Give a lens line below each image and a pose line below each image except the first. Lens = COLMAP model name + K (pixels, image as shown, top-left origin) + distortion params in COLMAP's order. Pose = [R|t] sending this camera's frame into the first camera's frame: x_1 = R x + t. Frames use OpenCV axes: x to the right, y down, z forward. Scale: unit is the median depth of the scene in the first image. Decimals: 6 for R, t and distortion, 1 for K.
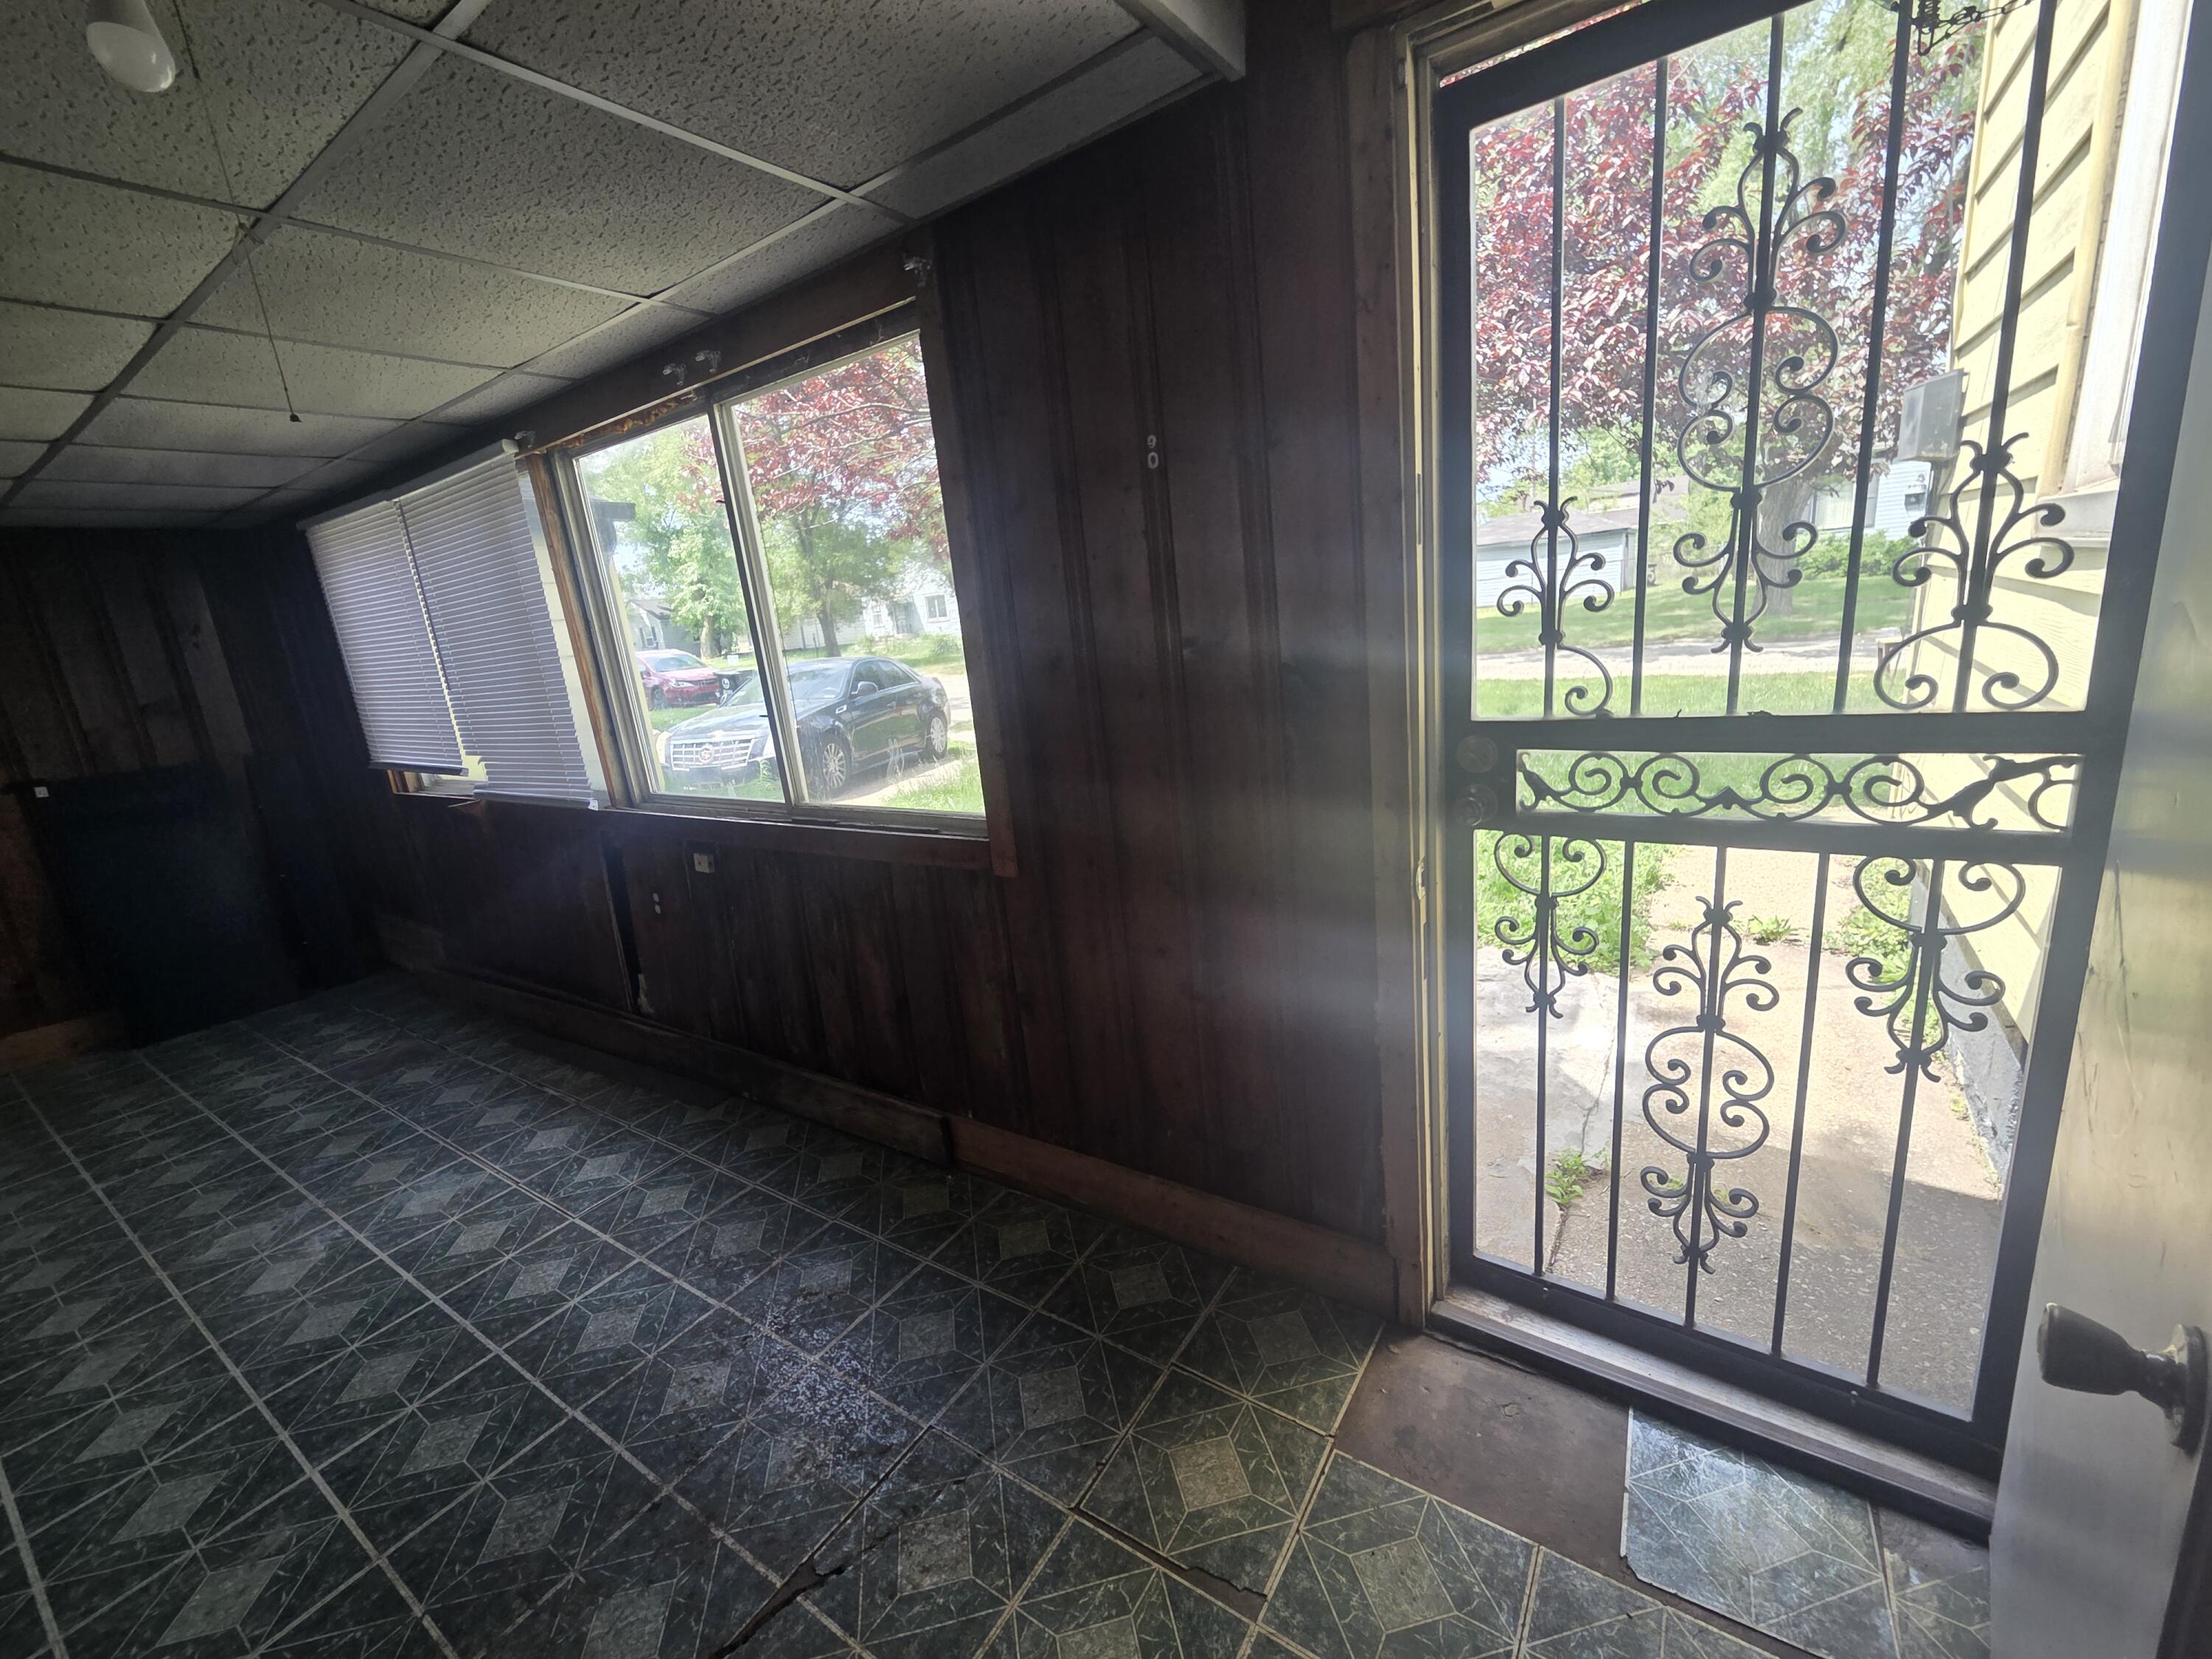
lens RADIAL K [[913.7, 0, 1088.2], [0, 913.7, 826.3], [0, 0, 1]] dist [0.006242, -0.000420]
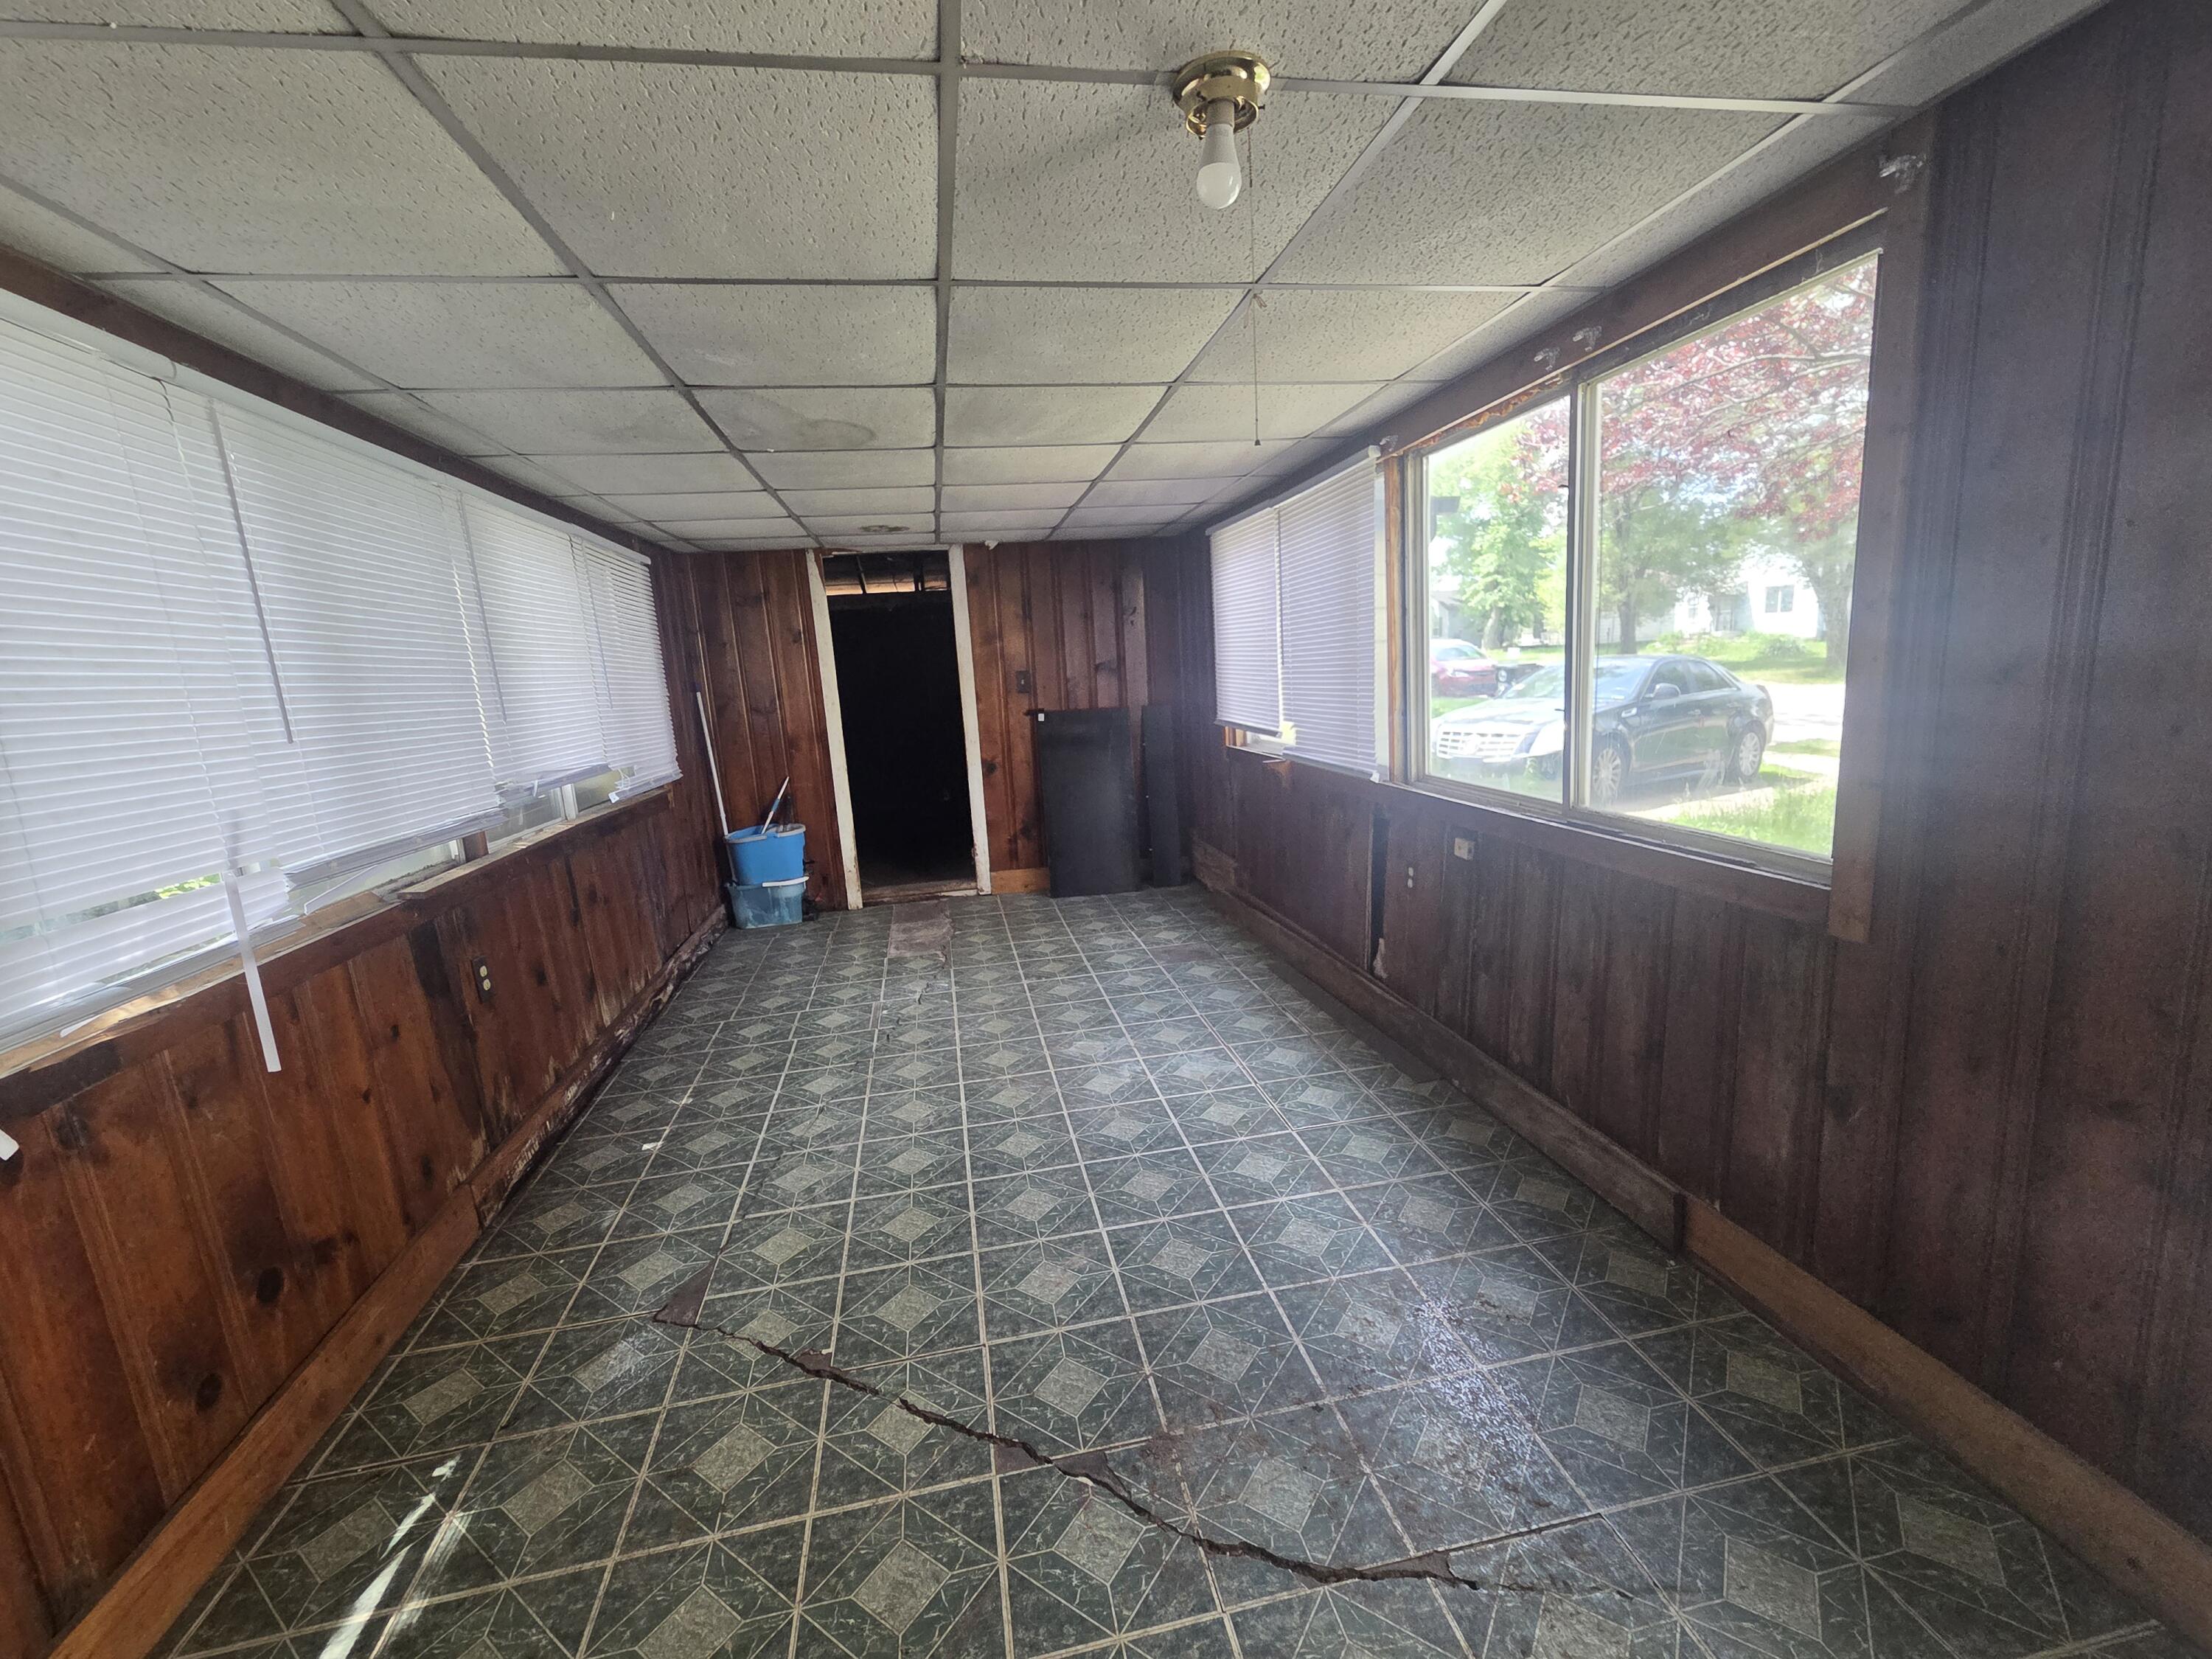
lens RADIAL K [[913.7, 0, 1102.4], [0, 913.7, 831.3], [0, 0, 1]] dist [0.006242, -0.000420]
pose [[0.710104, 0.182620, -0.680002, -0.020877], [-0.172876, 0.981436, 0.083045, 0.007054], [0.682544, 0.058585, 0.728493, -0.017082]]
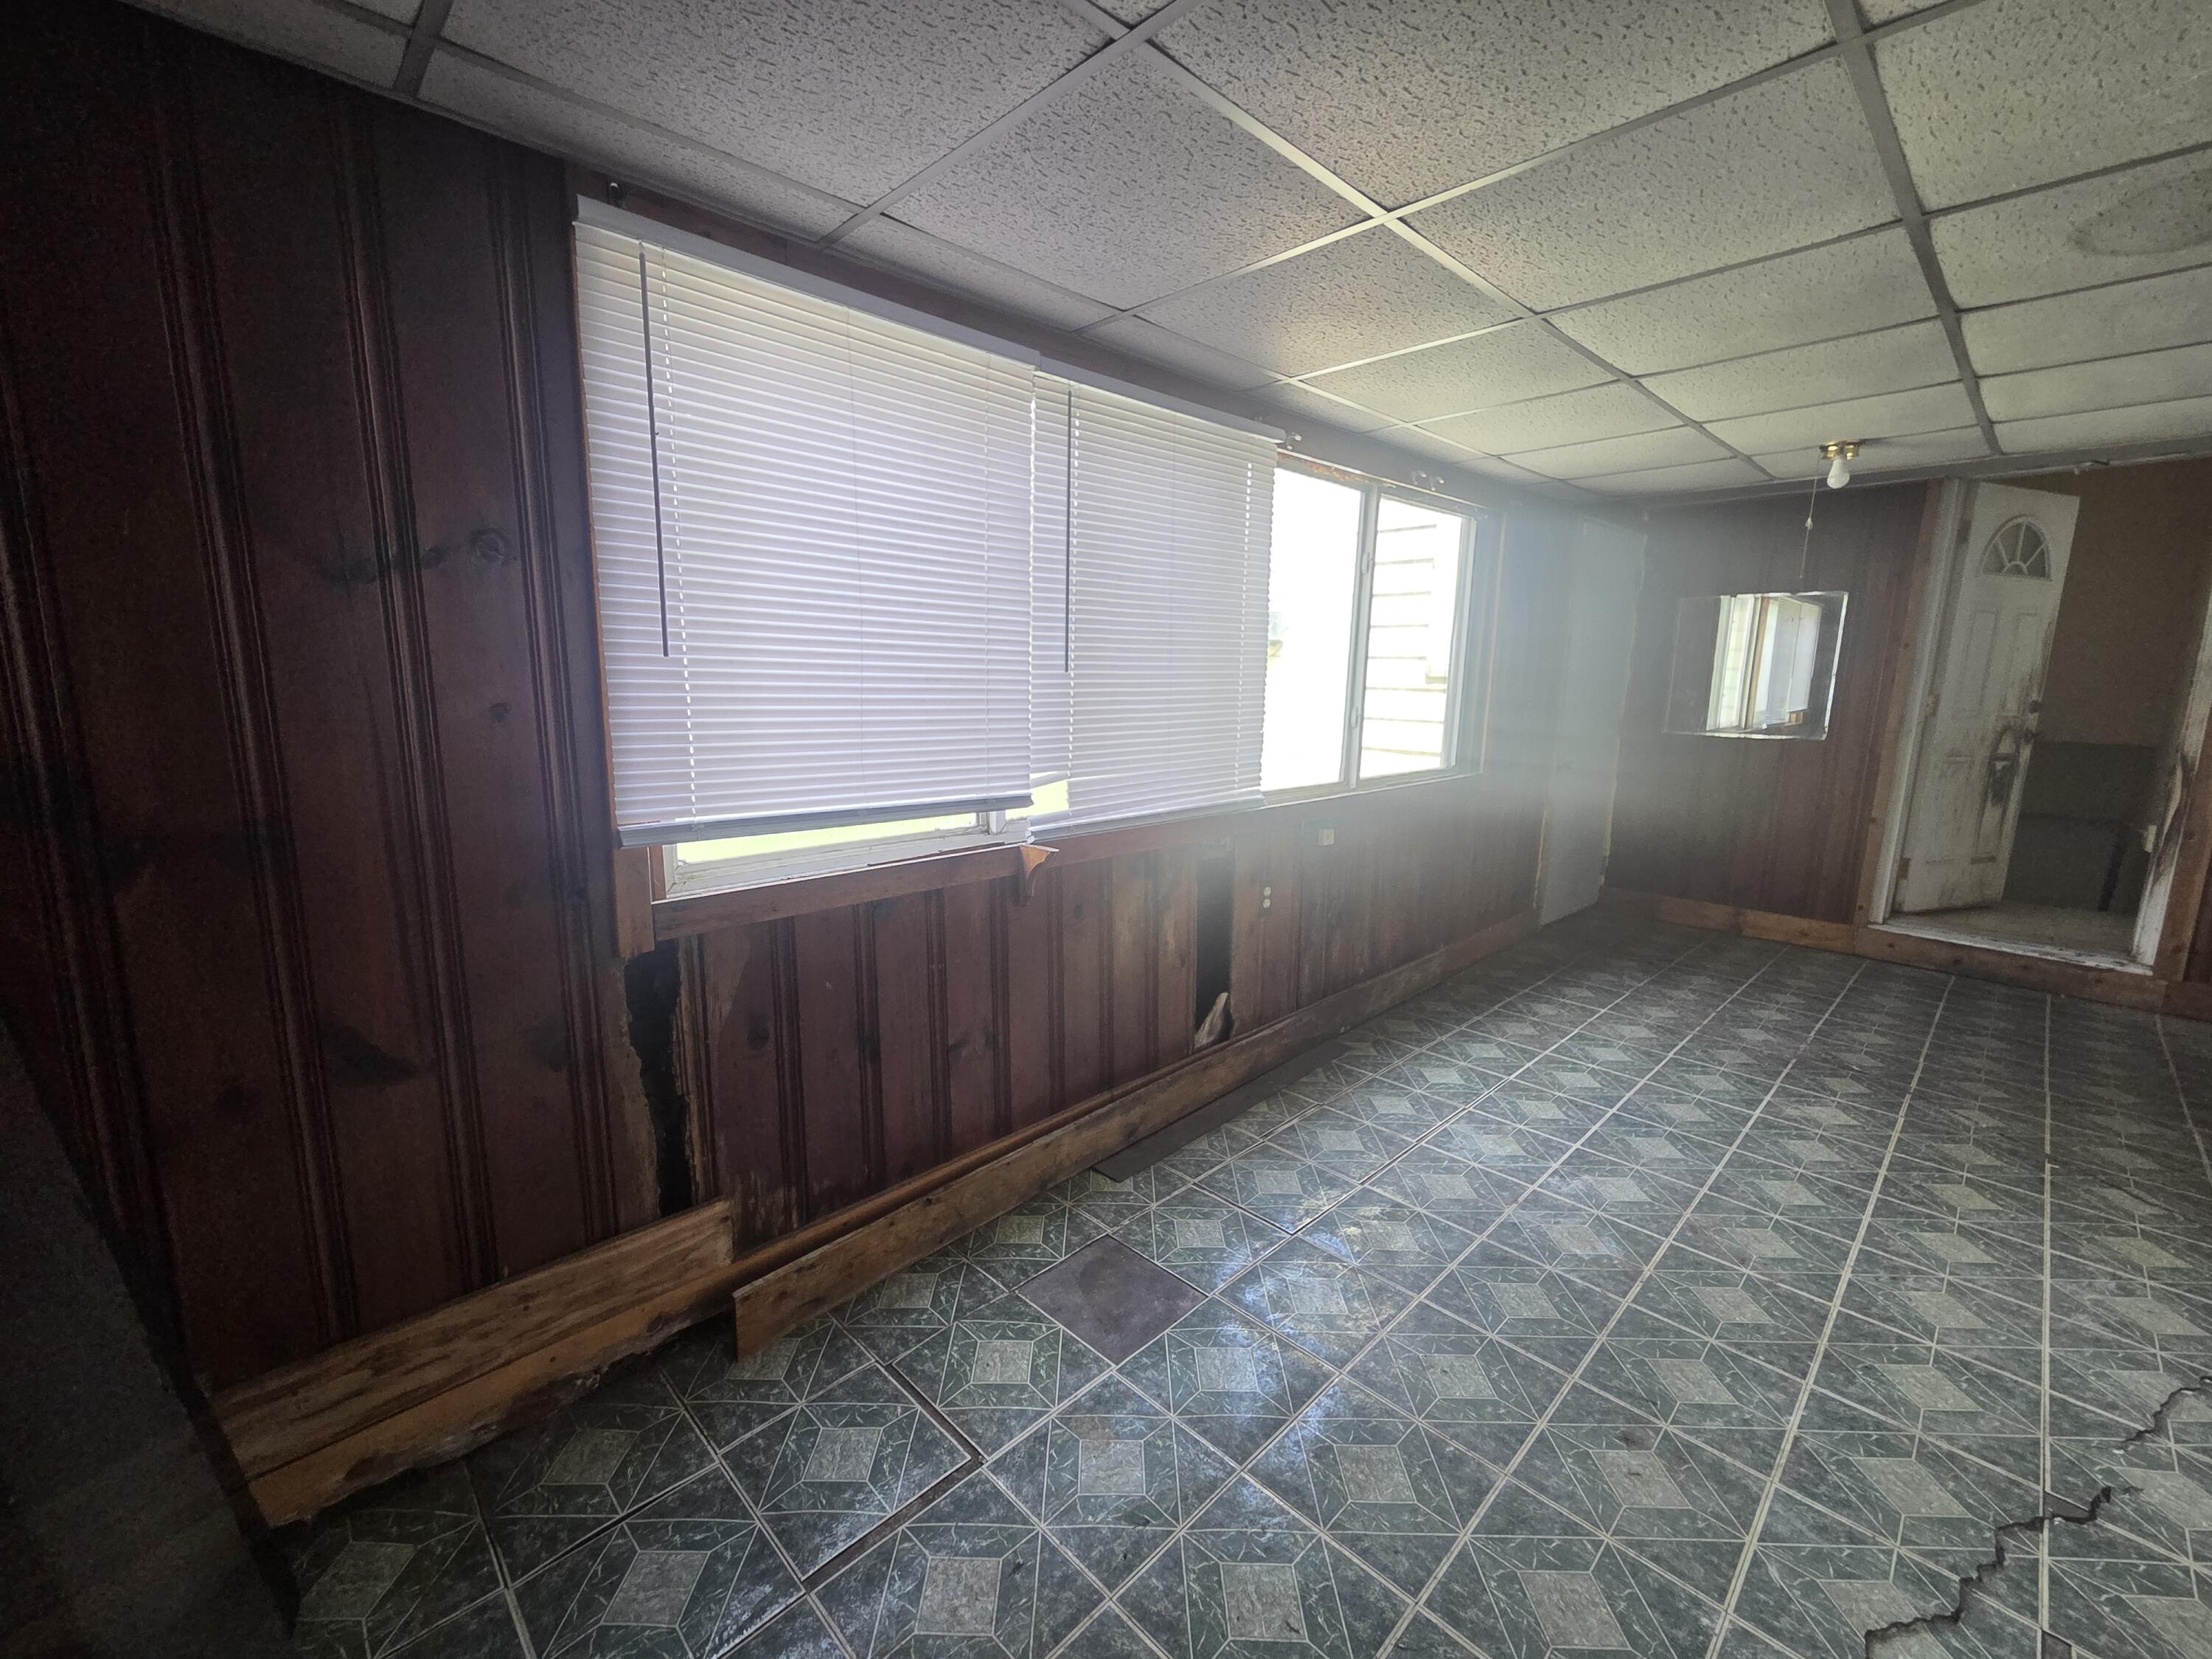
lens RADIAL K [[913.7, 0, 1098.6], [0, 913.7, 833.6], [0, 0, 1]] dist [0.006242, -0.000420]
pose [[0.196246, -0.069500, 0.978088, -1.944760], [0.197609, 0.979822, 0.029974, -0.070754], [-0.960436, 0.187397, 0.206021, 1.237038]]
